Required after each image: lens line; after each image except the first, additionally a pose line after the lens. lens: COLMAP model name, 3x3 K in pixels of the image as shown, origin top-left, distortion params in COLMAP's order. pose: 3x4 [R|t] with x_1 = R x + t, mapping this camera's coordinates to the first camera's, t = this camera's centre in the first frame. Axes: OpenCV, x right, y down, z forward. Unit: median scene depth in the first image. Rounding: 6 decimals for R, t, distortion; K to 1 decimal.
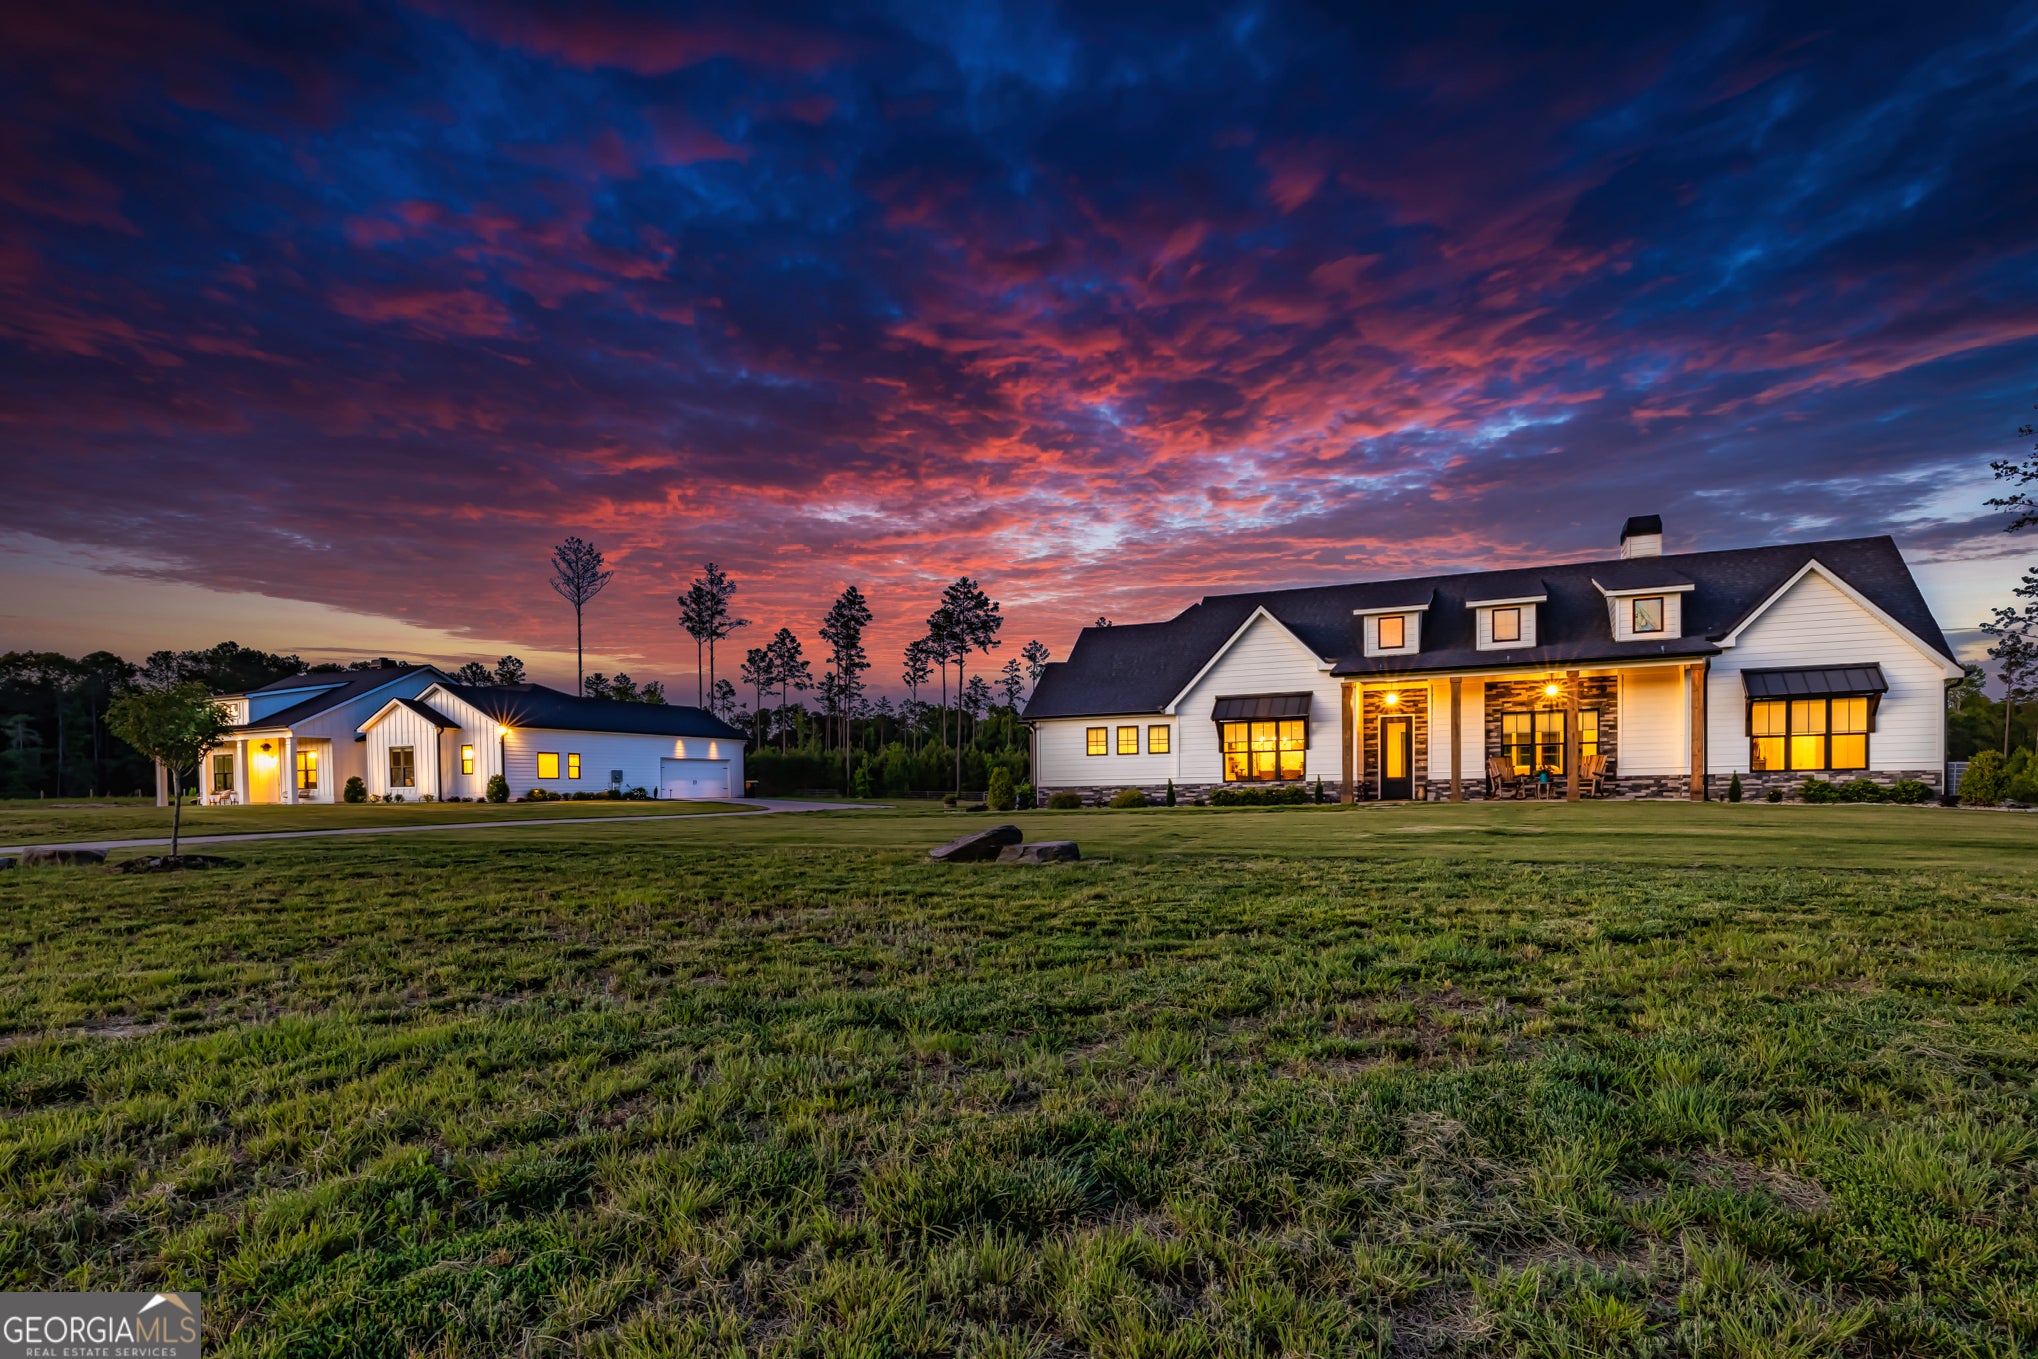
lens RADIAL K [[1105.4, 0, 1009.3], [0, 1105.4, 797.5], [0, 0, 1]] dist [0.000306, 0.001193]
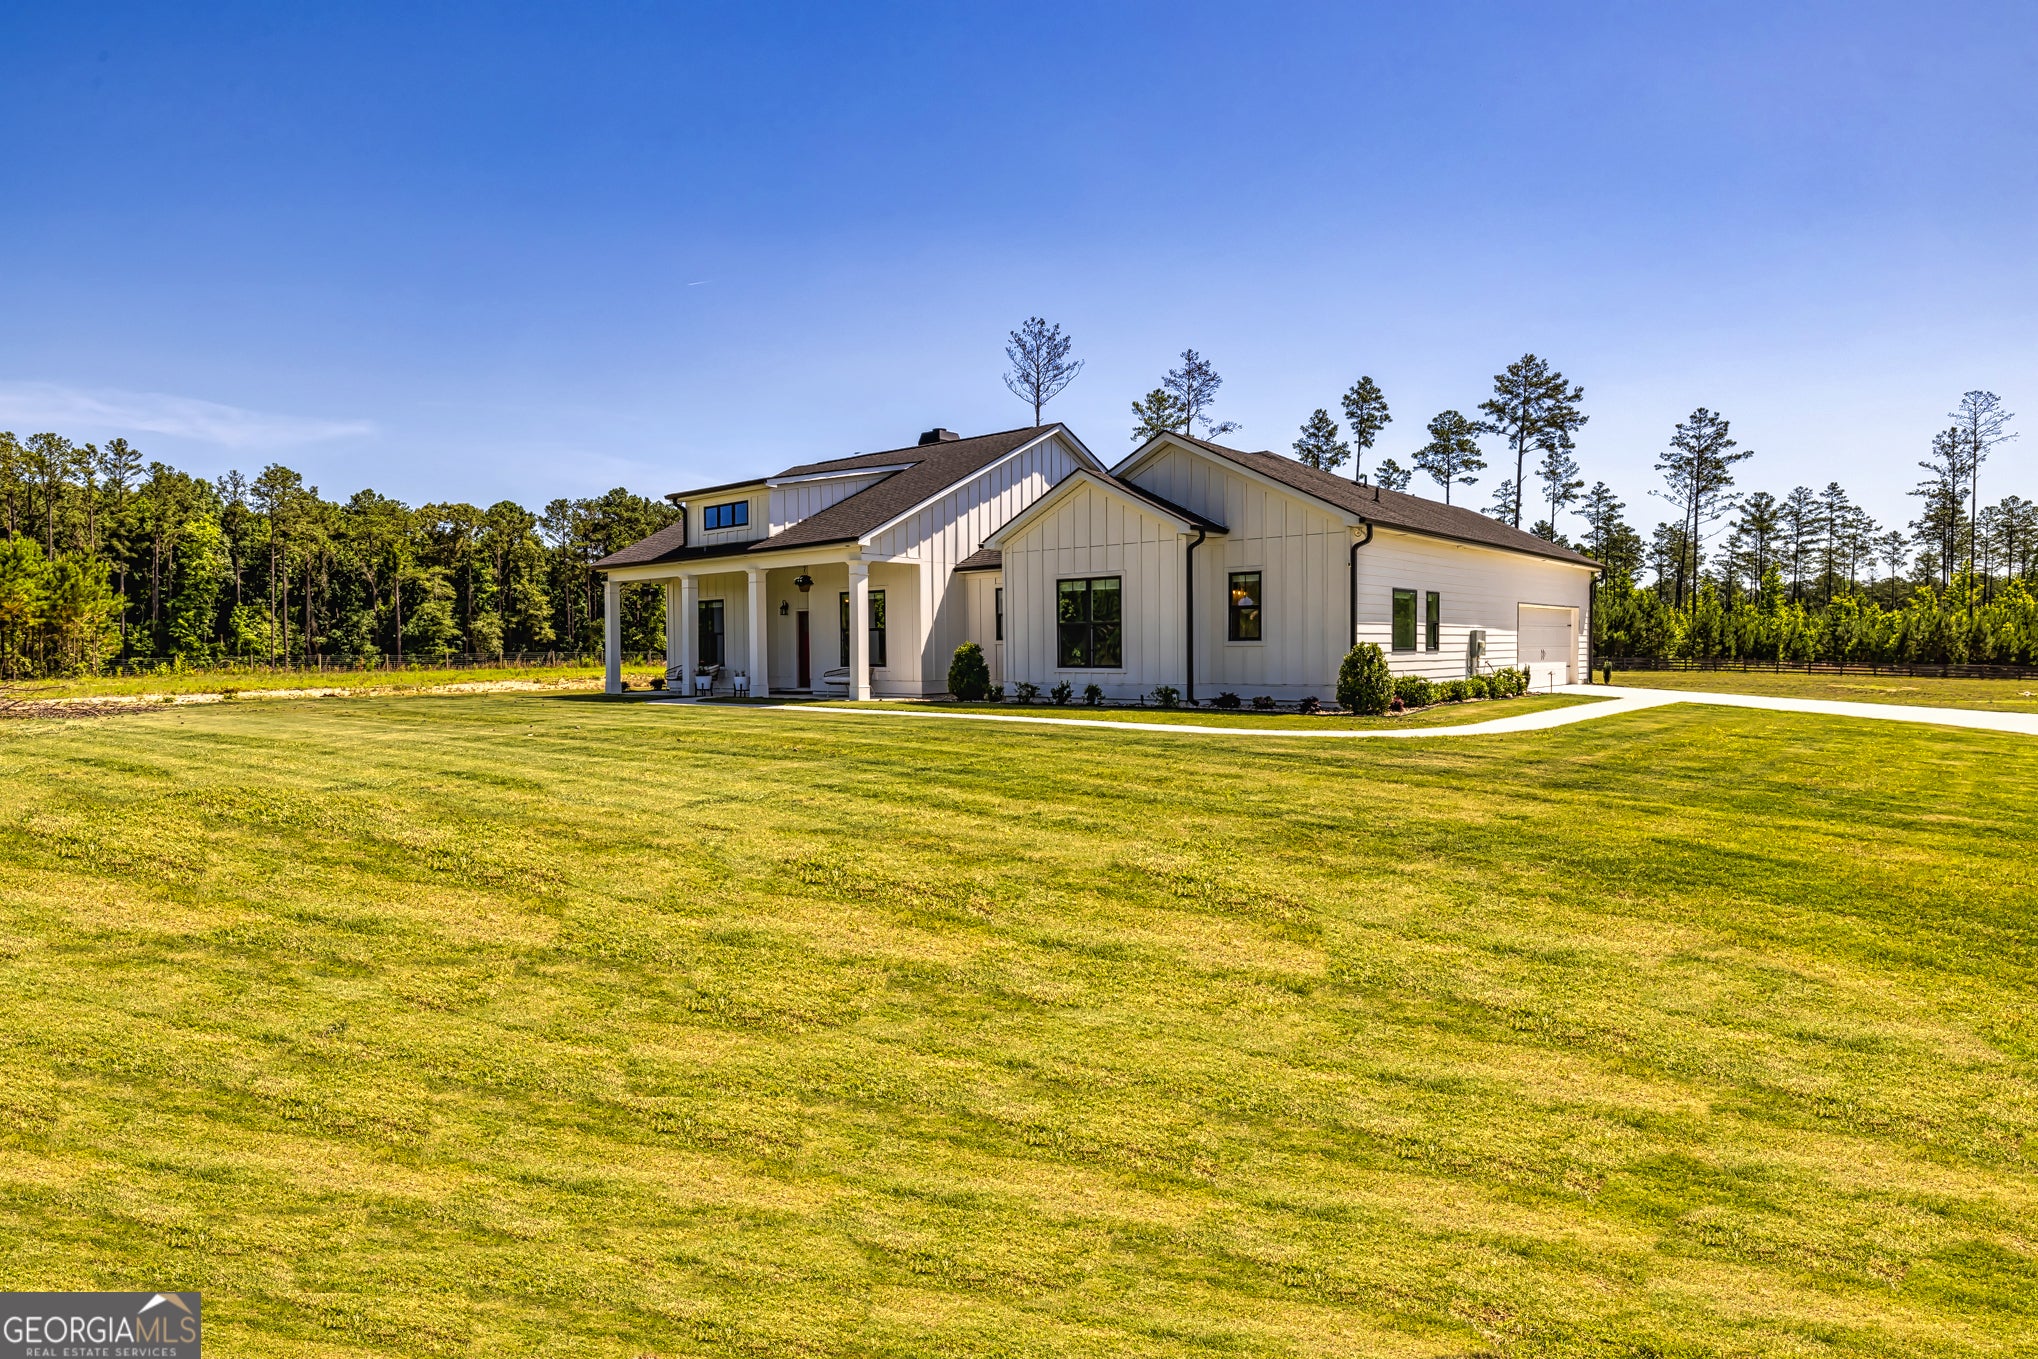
lens RADIAL K [[1144.9, 0, 1010.5], [0, 1144.9, 687.8], [0, 0, 1]] dist [0.004542, -0.001378]
pose [[0.963593, 0.015383, -0.266931, -0.144588], [-0.007030, 0.999456, 0.032218, -0.005334], [0.267282, -0.029169, 0.963177, 0.172189]]
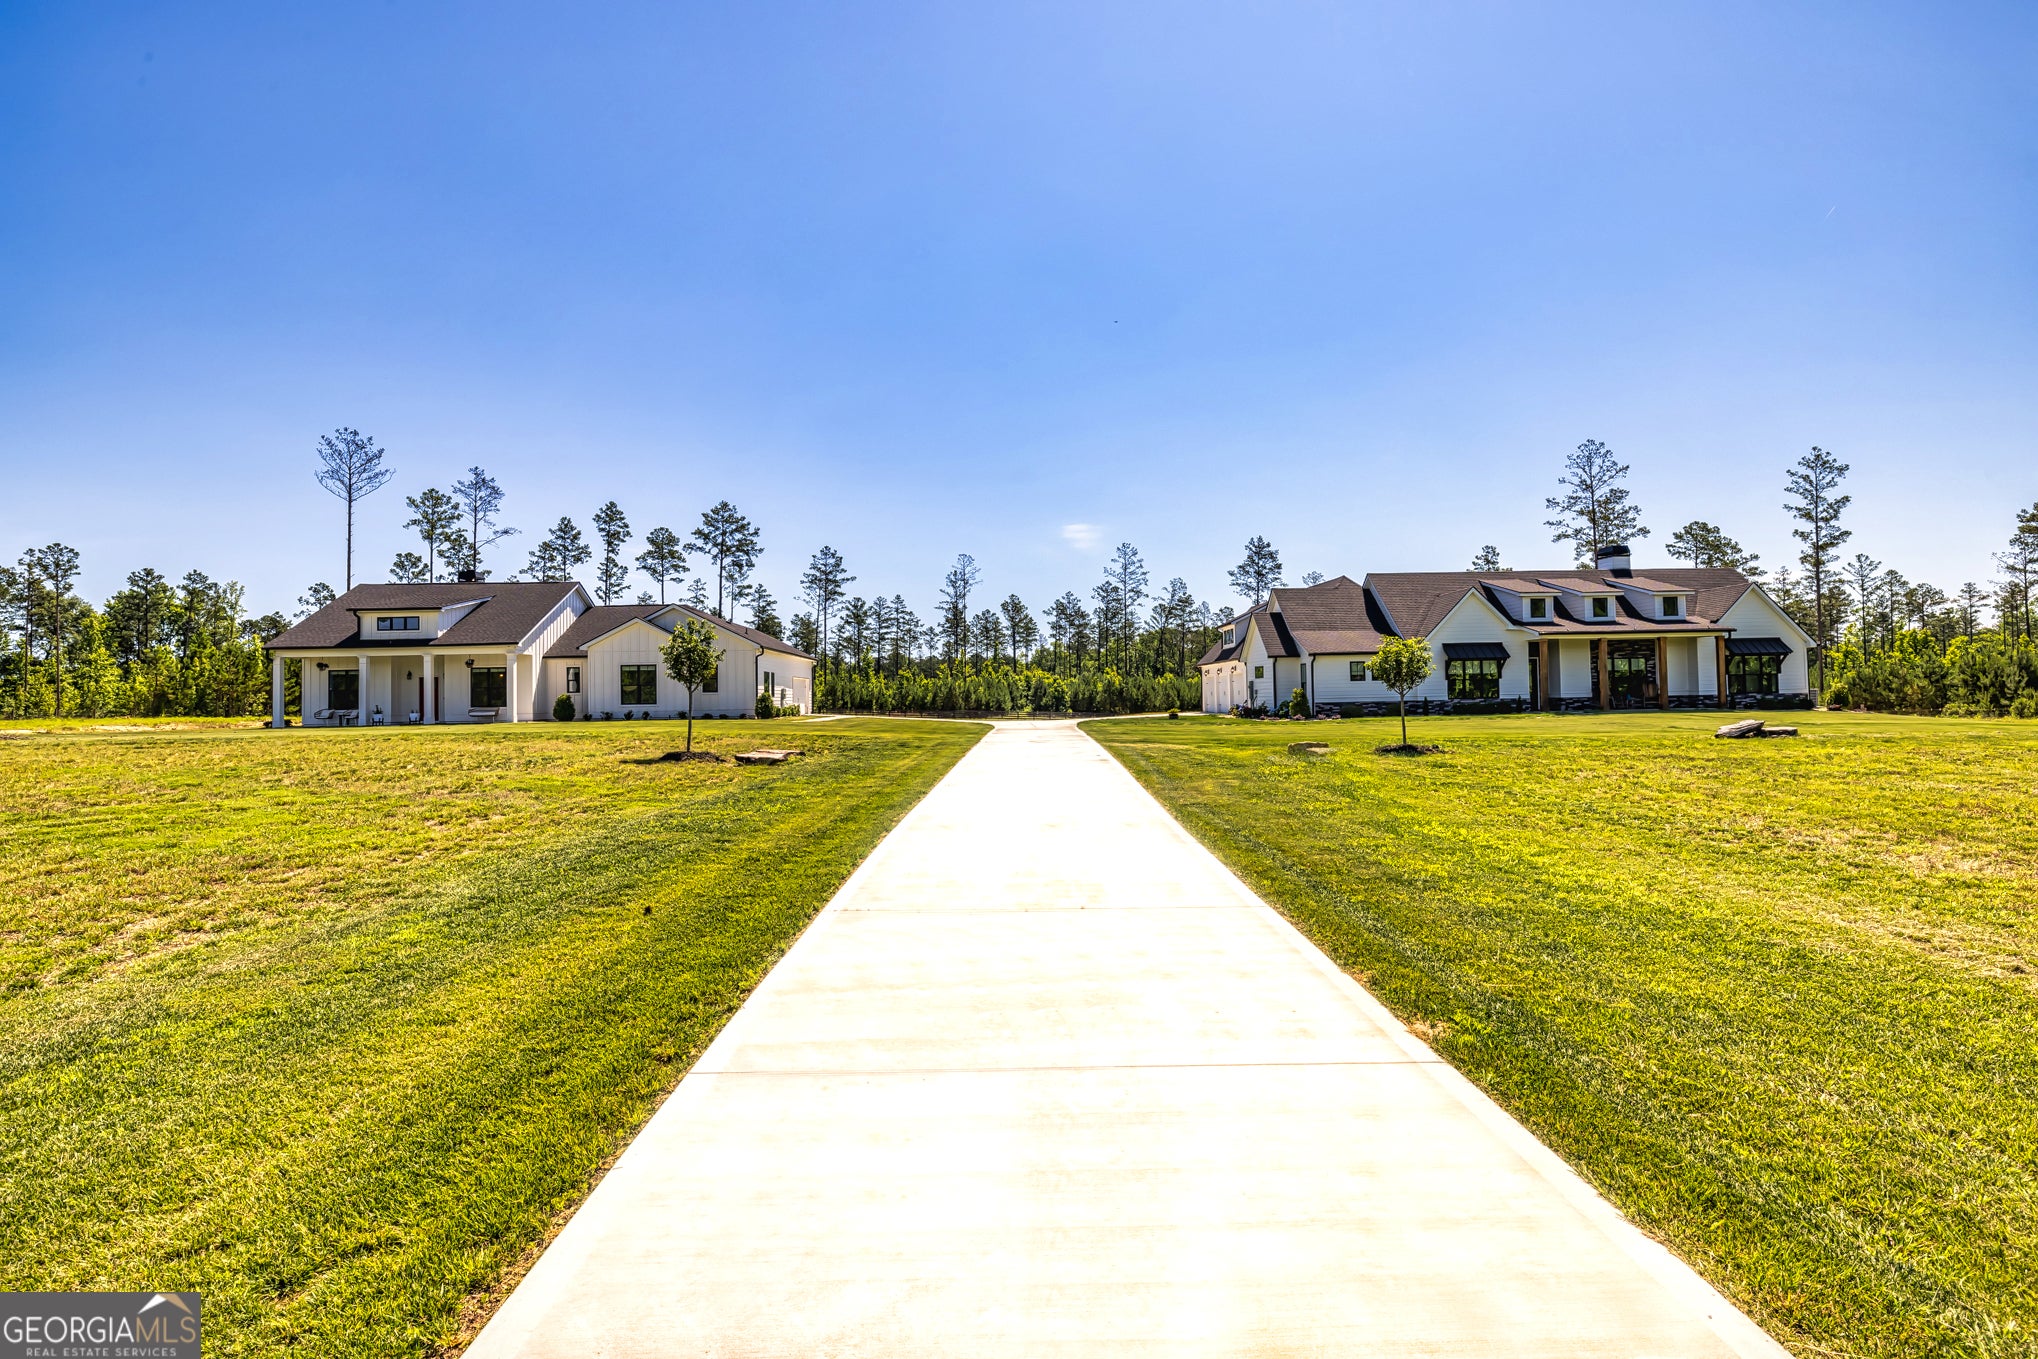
lens RADIAL K [[1066.5, 0, 1018.6], [0, 1066.5, 678.8], [0, 0, 1]] dist [0.005946, -0.002338]
pose [[0.894743, 0.008068, 0.446508, -0.214610], [0.006424, 0.999501, -0.030934, -0.000227], [-0.446535, 0.030547, 0.894245, -0.013046]]
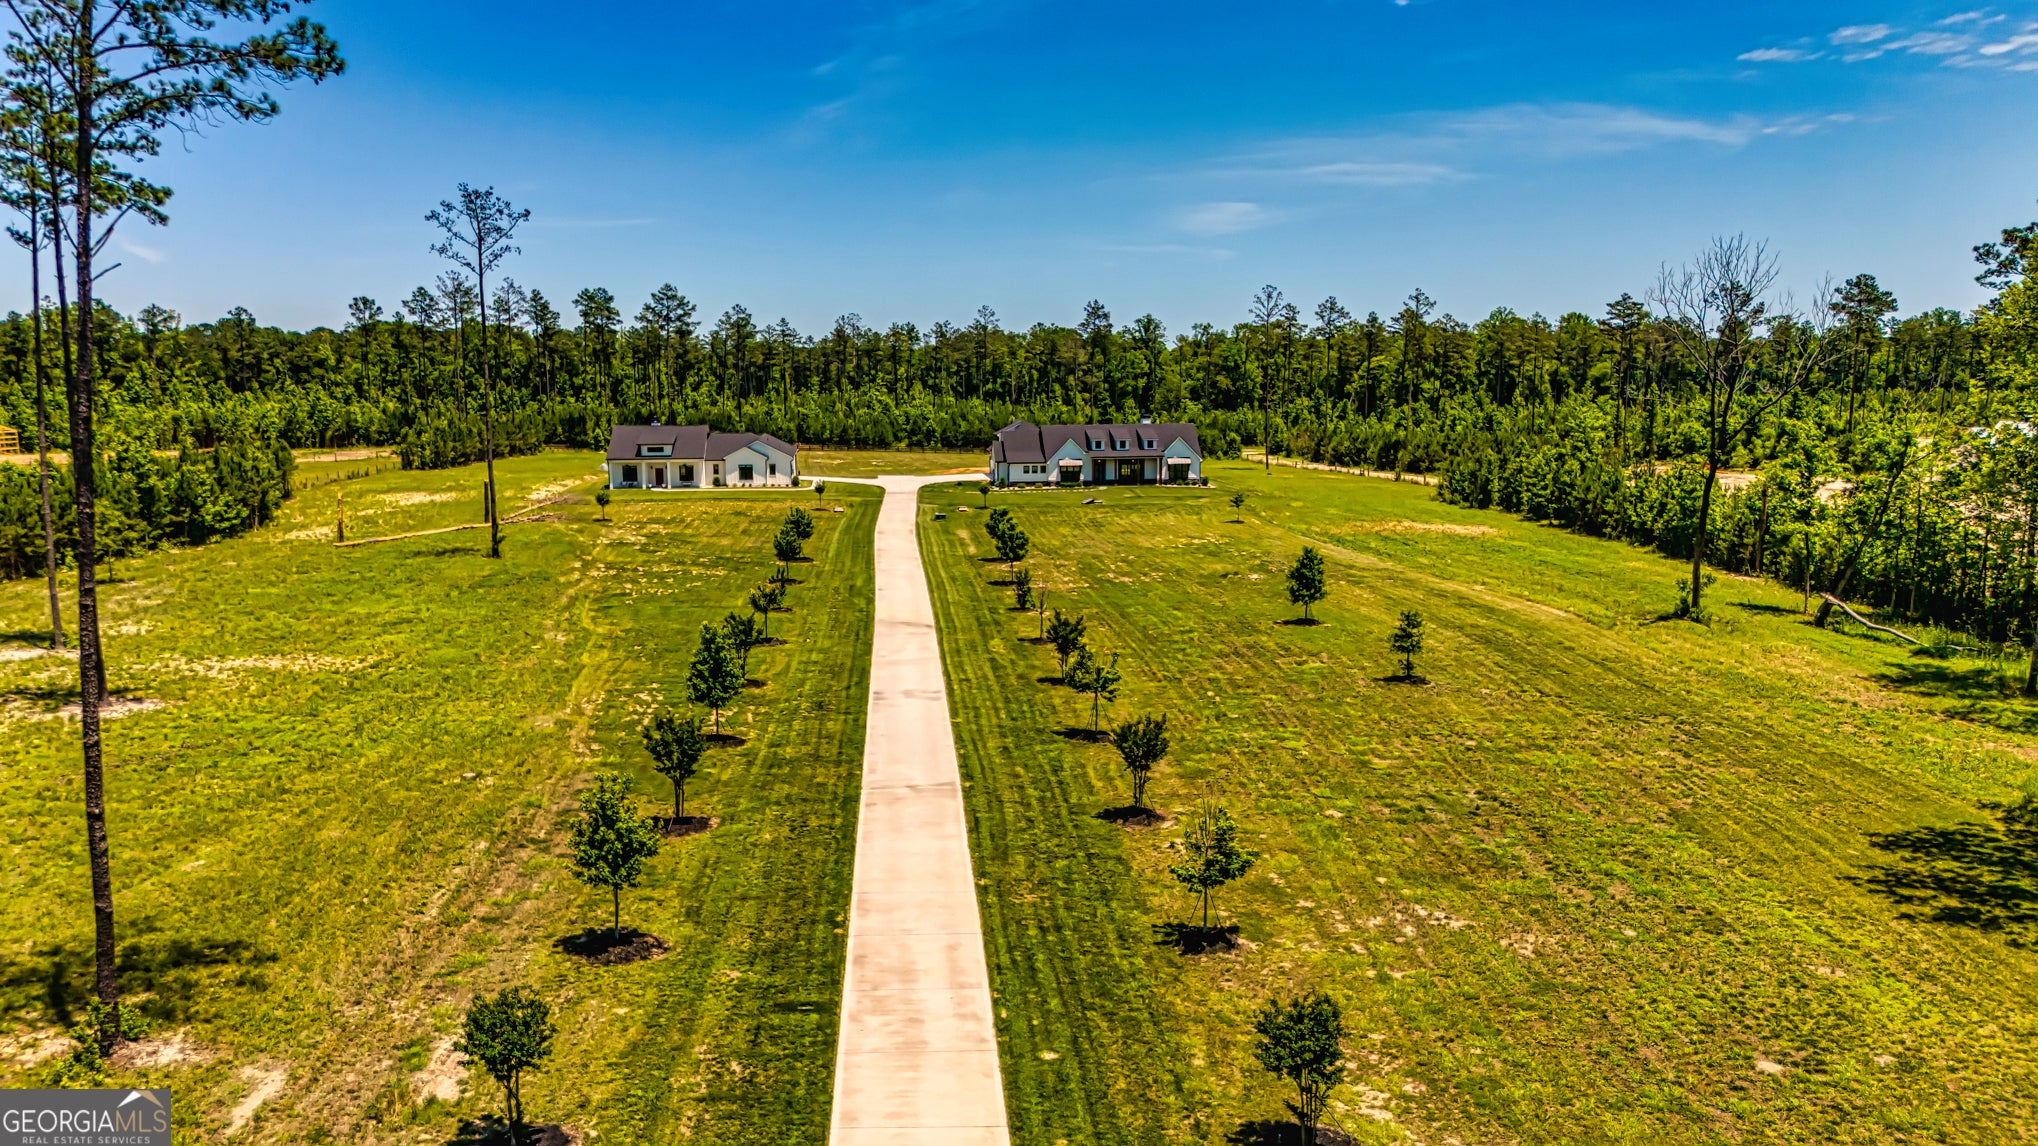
lens RADIAL K [[1547.1, 0, 1065.4], [0, 1547.1, 634.1], [0, 0, 1]] dist [0.080461, -0.045371]
pose [[0.844709, -0.081717, 0.528951, -0.601188], [-0.006378, 0.986669, 0.162614, -0.081155], [-0.535188, -0.140735, 0.832927, -0.806243]]
